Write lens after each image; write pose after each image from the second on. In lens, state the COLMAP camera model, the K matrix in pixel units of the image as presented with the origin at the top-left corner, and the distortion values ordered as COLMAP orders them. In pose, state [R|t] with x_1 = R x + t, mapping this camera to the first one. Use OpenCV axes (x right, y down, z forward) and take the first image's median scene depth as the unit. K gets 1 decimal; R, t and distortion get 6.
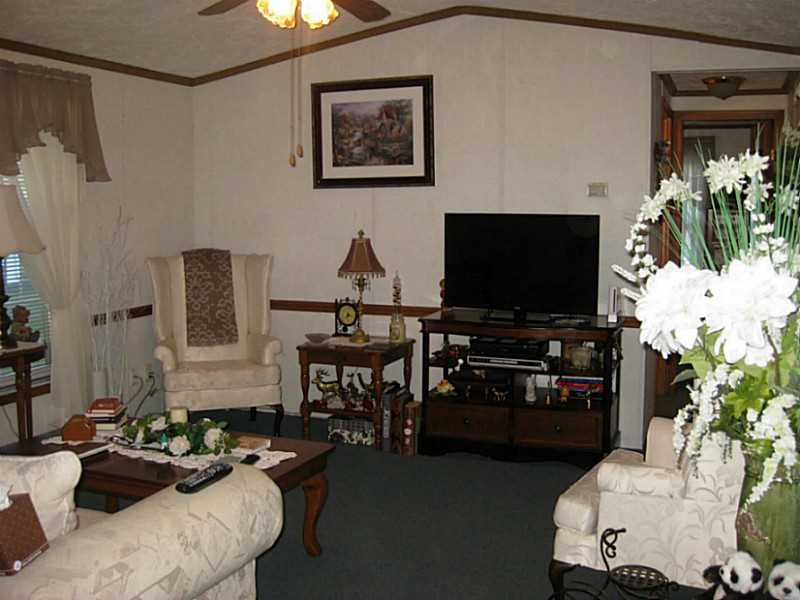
lens RADIAL K [[870.9, 0, 399.7], [0, 870.9, 286.0], [0, 0, 1]] dist [-0.184897, 0.144157]
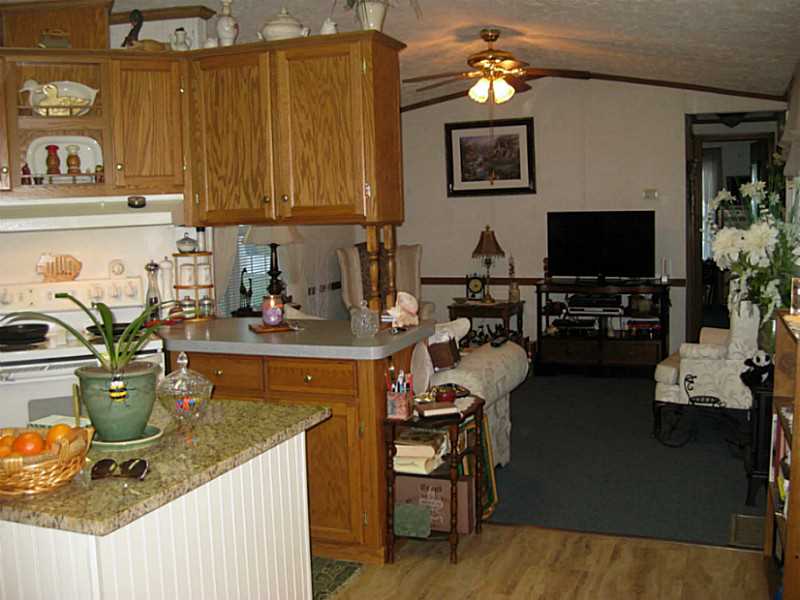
lens RADIAL K [[870.9, 0, 399.7], [0, 870.9, 286.0], [0, 0, 1]] dist [-0.184897, 0.144157]
pose [[0.999654, -0.026278, 0.001032, -0.197013], [0.026284, 0.999631, -0.006871, 0.043036], [-0.000851, 0.006896, 0.999976, -0.449110]]
